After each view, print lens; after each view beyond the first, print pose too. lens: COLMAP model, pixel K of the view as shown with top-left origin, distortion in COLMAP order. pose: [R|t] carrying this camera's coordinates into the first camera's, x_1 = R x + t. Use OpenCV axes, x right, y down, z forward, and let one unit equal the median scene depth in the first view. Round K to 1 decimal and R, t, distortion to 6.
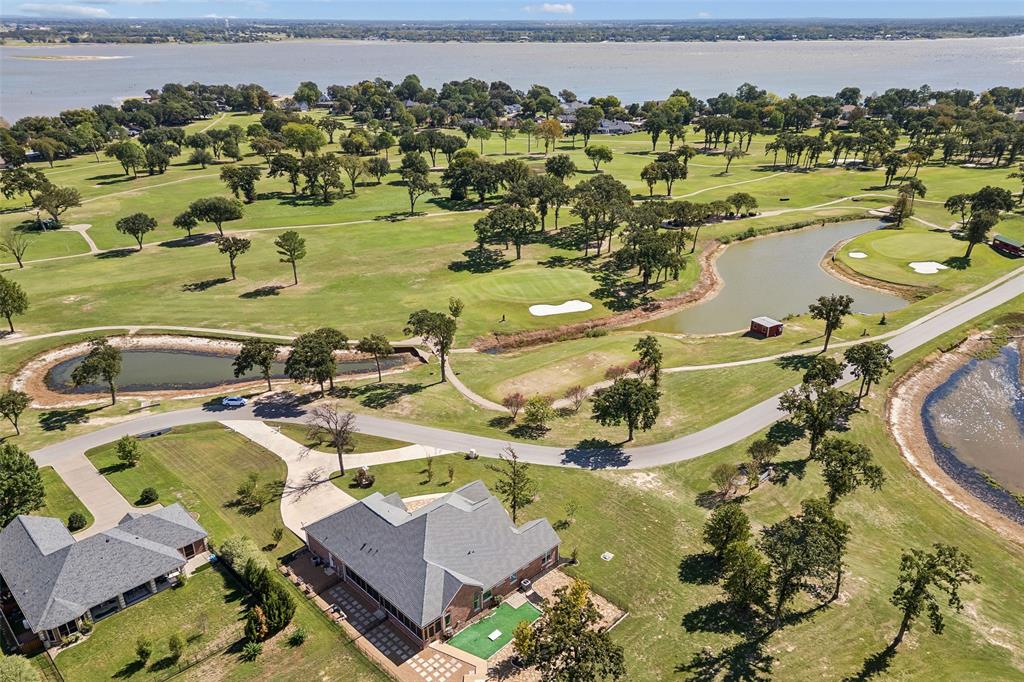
lens RADIAL K [[758.5, 0, 516.7], [0, 758.5, 343.4], [0, 0, 1]] dist [0.122226, -0.157430]
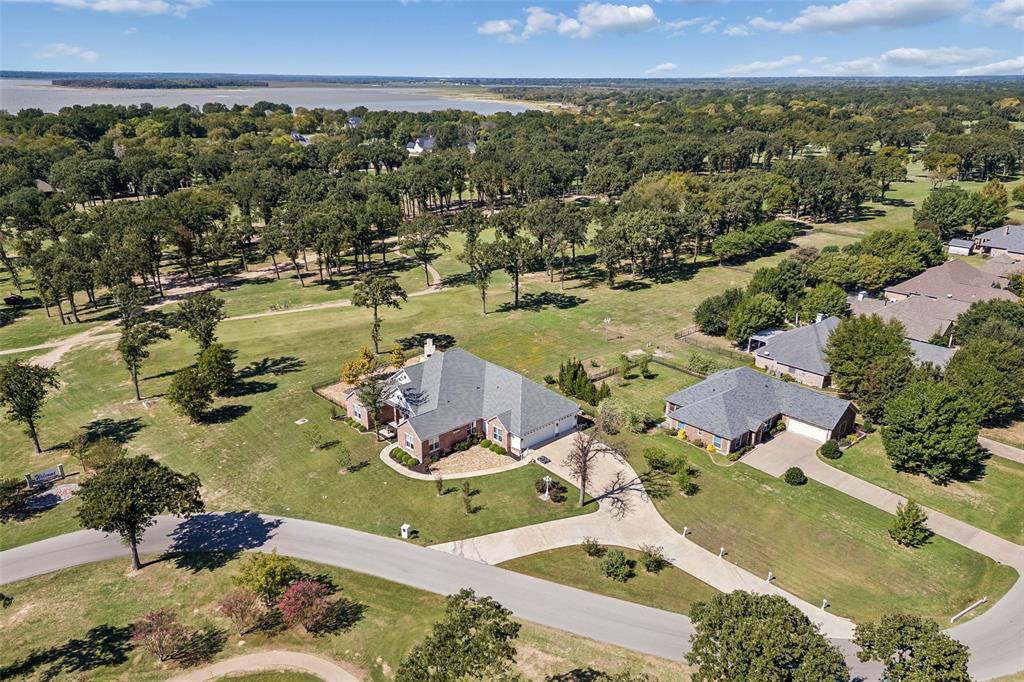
lens RADIAL K [[742.3, 0, 512.0], [0, 742.3, 341.0], [0, 0, 1]] dist [0.085091, -0.077817]
pose [[-0.999816, -0.008856, 0.017019, -0.146166], [0.004910, 0.739415, 0.673232, -0.384264], [-0.018546, 0.673191, -0.739236, 1.240977]]
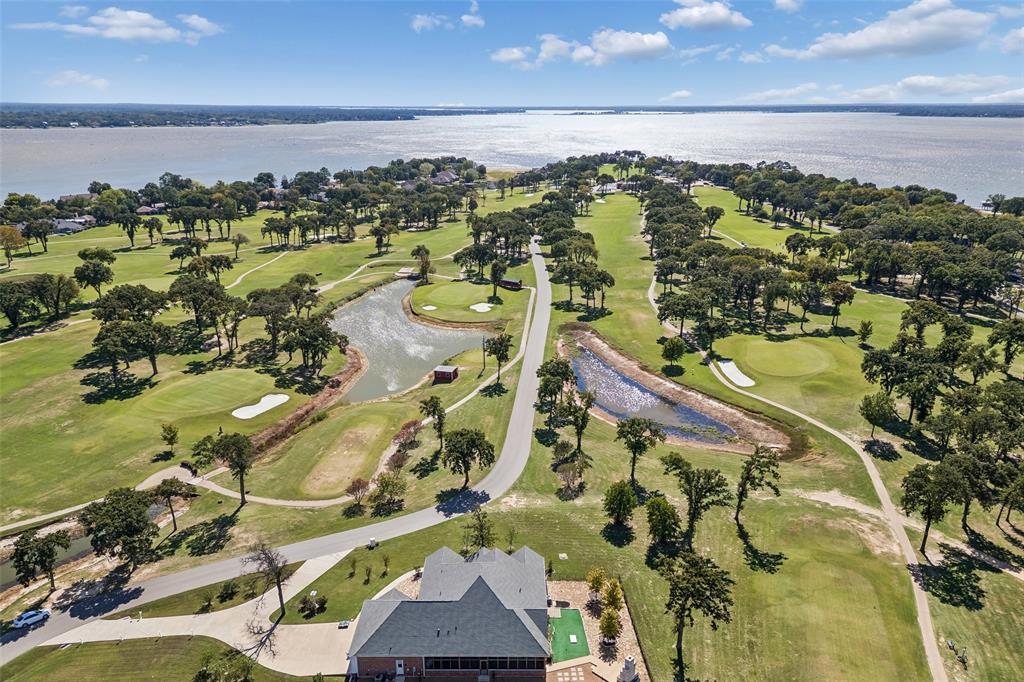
lens RADIAL K [[742.3, 0, 512.0], [0, 742.3, 341.0], [0, 0, 1]] dist [0.085091, -0.077817]
pose [[0.702993, -0.211111, 0.679142, -0.507286], [0.273808, 0.961659, 0.015508, -0.075772], [-0.656377, 0.175052, 0.733843, 0.067559]]
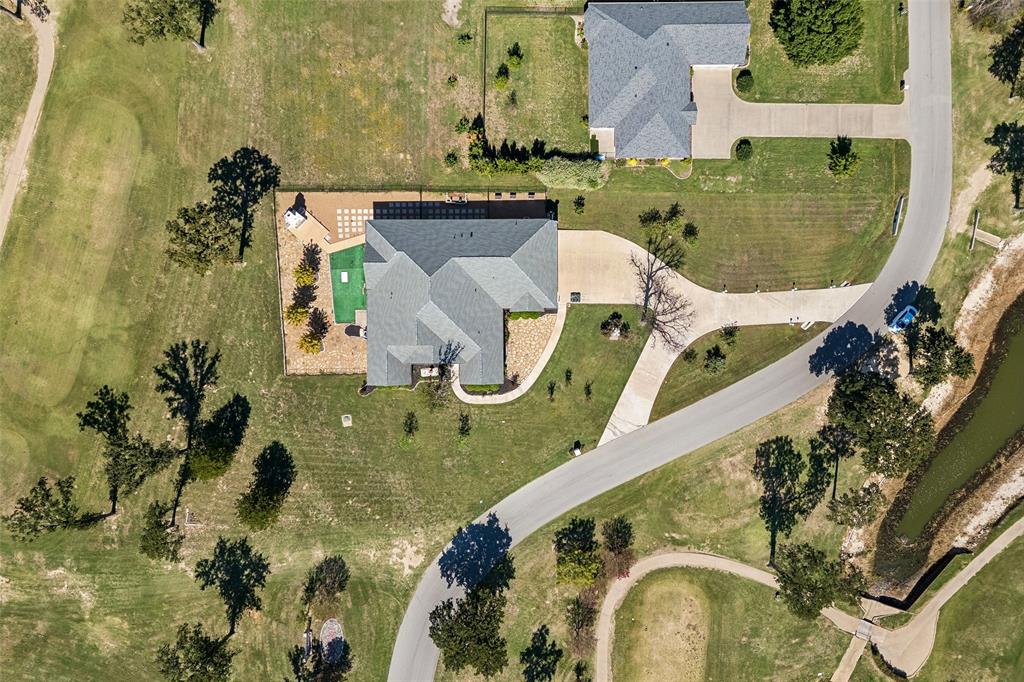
lens RADIAL K [[742.3, 0, 512.0], [0, 742.3, 341.0], [0, 0, 1]] dist [0.085091, -0.077817]
pose [[-0.693025, 0.720852, -0.009403, -0.081020], [-0.289838, -0.266660, 0.919177, -0.519679], [0.660083, 0.639738, 0.393732, 0.486967]]
